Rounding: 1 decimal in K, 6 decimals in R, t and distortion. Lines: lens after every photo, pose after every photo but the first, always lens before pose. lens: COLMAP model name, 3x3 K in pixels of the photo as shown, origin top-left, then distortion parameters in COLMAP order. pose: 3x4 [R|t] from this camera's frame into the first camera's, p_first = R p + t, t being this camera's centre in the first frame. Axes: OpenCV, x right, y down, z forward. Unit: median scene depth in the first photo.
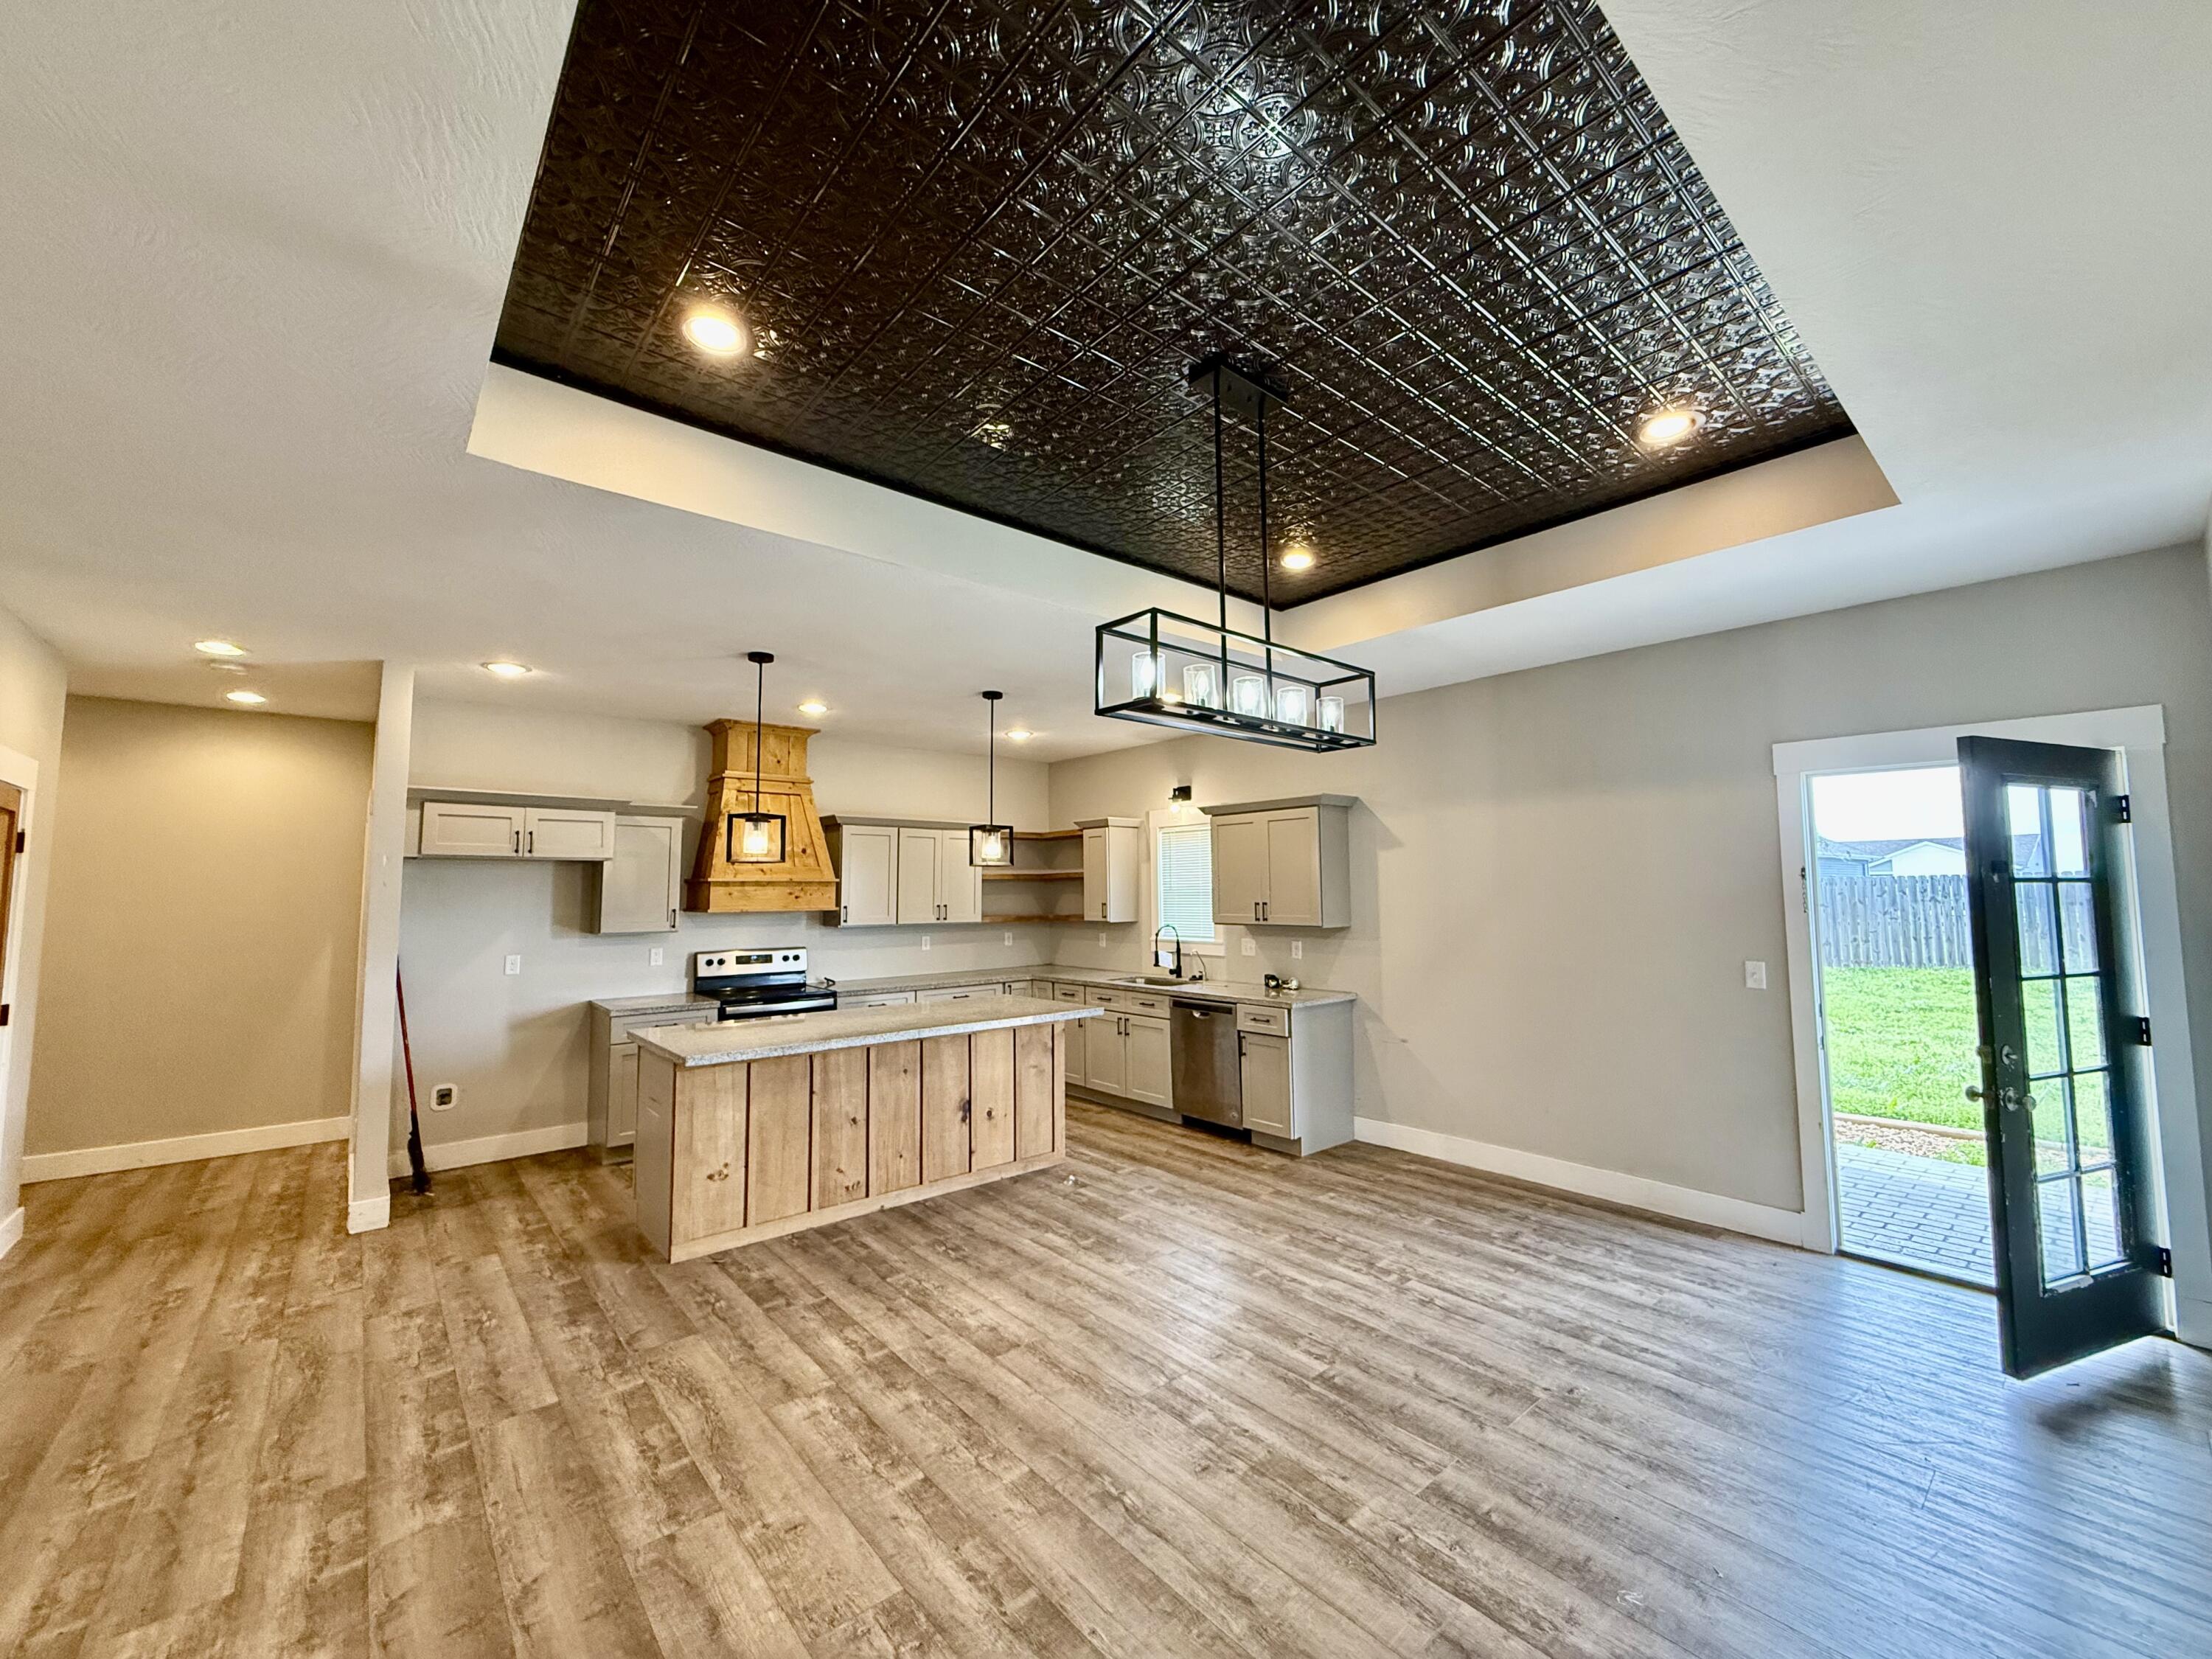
lens RADIAL K [[881.3, 0, 1107.9], [0, 881.3, 821.7], [0, 0, 1]] dist [0.001492, 0.000136]
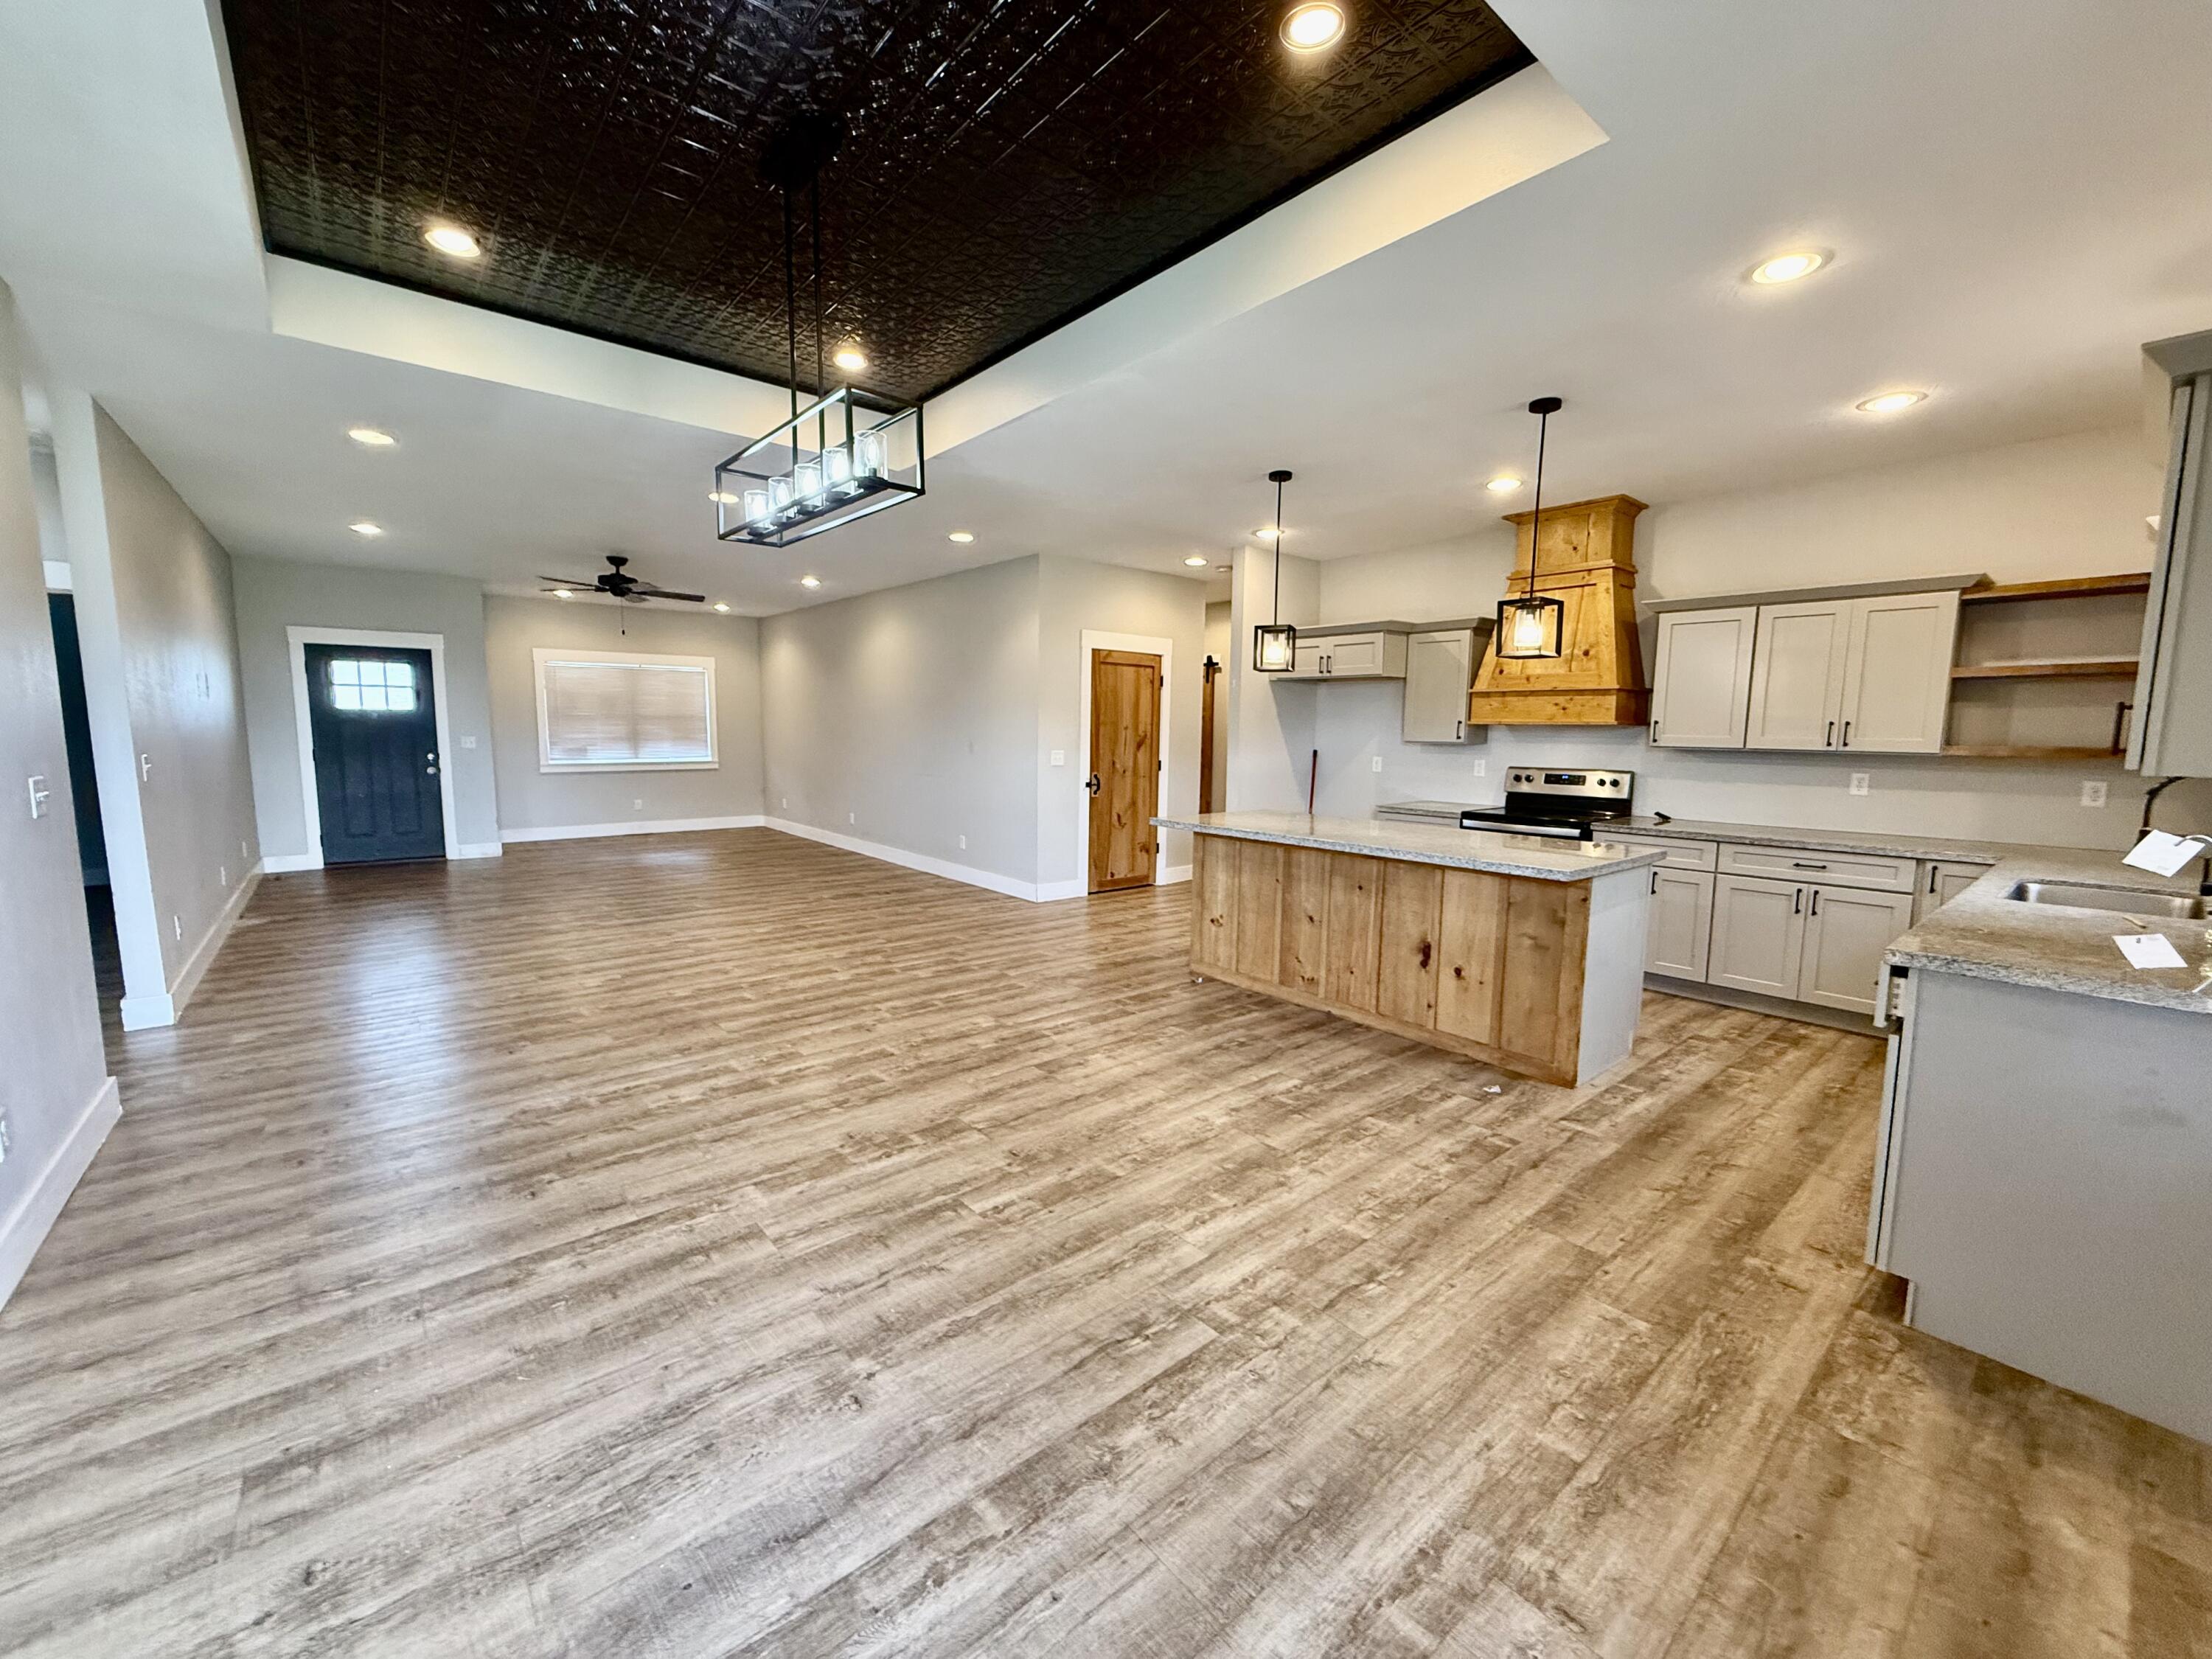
lens RADIAL K [[881.3, 0, 1100.2], [0, 881.3, 824.4], [0, 0, 1]] dist [0.001492, 0.000136]
pose [[-0.014545, 0.116710, -0.993060, 0.676283], [0.069711, 0.990866, 0.115431, 0.086702], [0.997461, -0.067549, -0.022548, 0.731085]]
